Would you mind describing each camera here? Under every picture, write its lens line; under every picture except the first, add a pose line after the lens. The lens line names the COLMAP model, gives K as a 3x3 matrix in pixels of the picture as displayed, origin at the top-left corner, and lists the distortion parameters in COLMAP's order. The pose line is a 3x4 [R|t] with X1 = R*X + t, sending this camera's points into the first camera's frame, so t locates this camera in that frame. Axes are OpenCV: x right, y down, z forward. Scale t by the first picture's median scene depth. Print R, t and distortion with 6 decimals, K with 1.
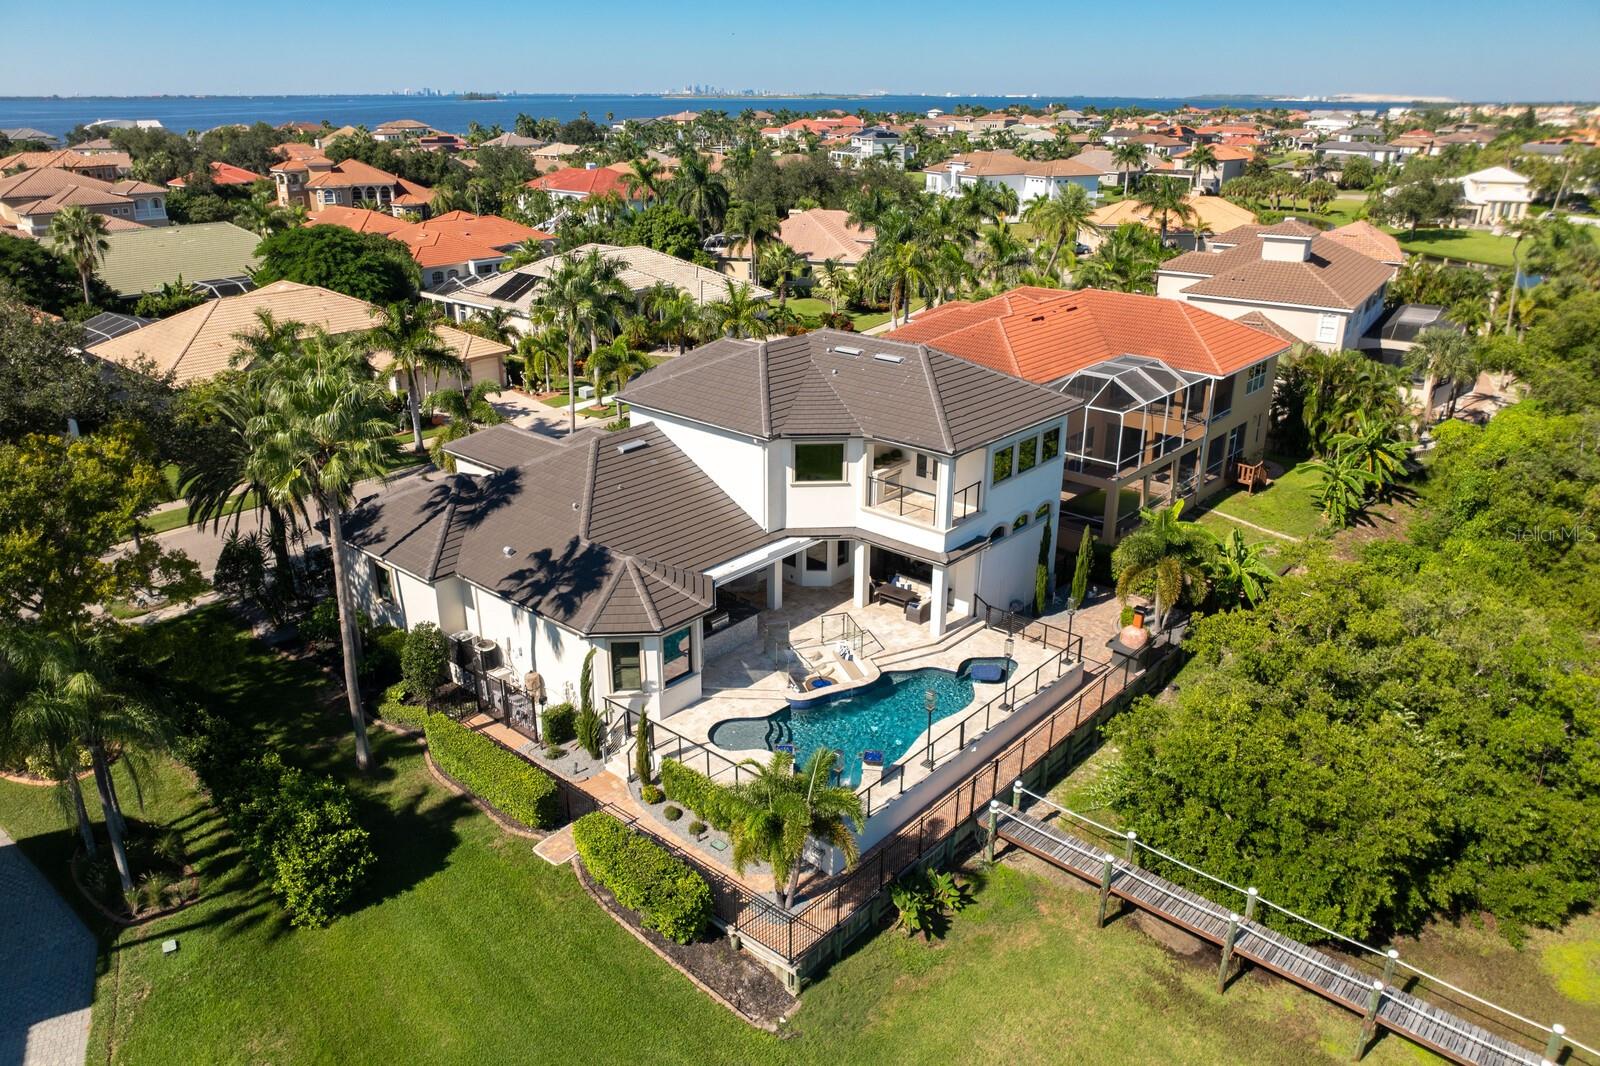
lens RADIAL K [[1125.8, 0, 806.5], [0, 1125.8, 533.1], [0, 0, 1]] dist [-0.048041, 0.024029]
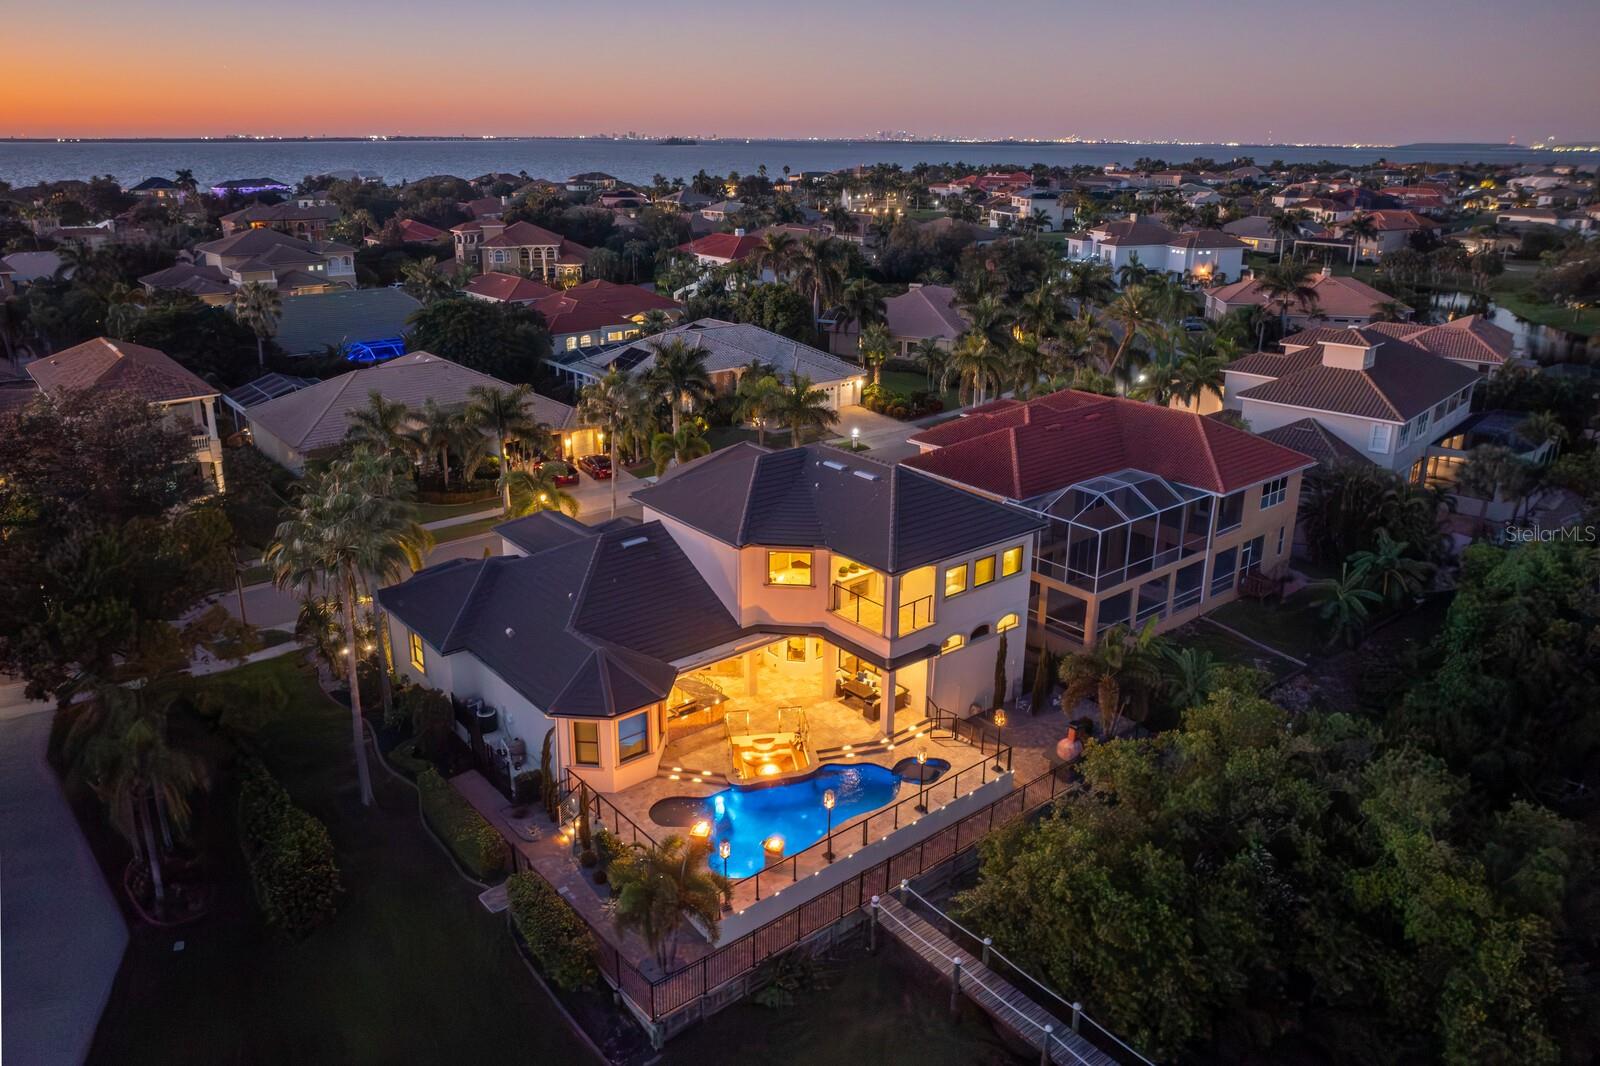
lens RADIAL K [[1125.8, 0, 804.7], [0, 1125.8, 499.4], [0, 0, 1]] dist [-0.048041, 0.024029]
pose [[0.986825, 0.051500, -0.153373, 0.204492], [-0.061174, 0.996380, -0.059035, -0.069853], [0.149778, 0.067639, 0.986403, -0.112943]]
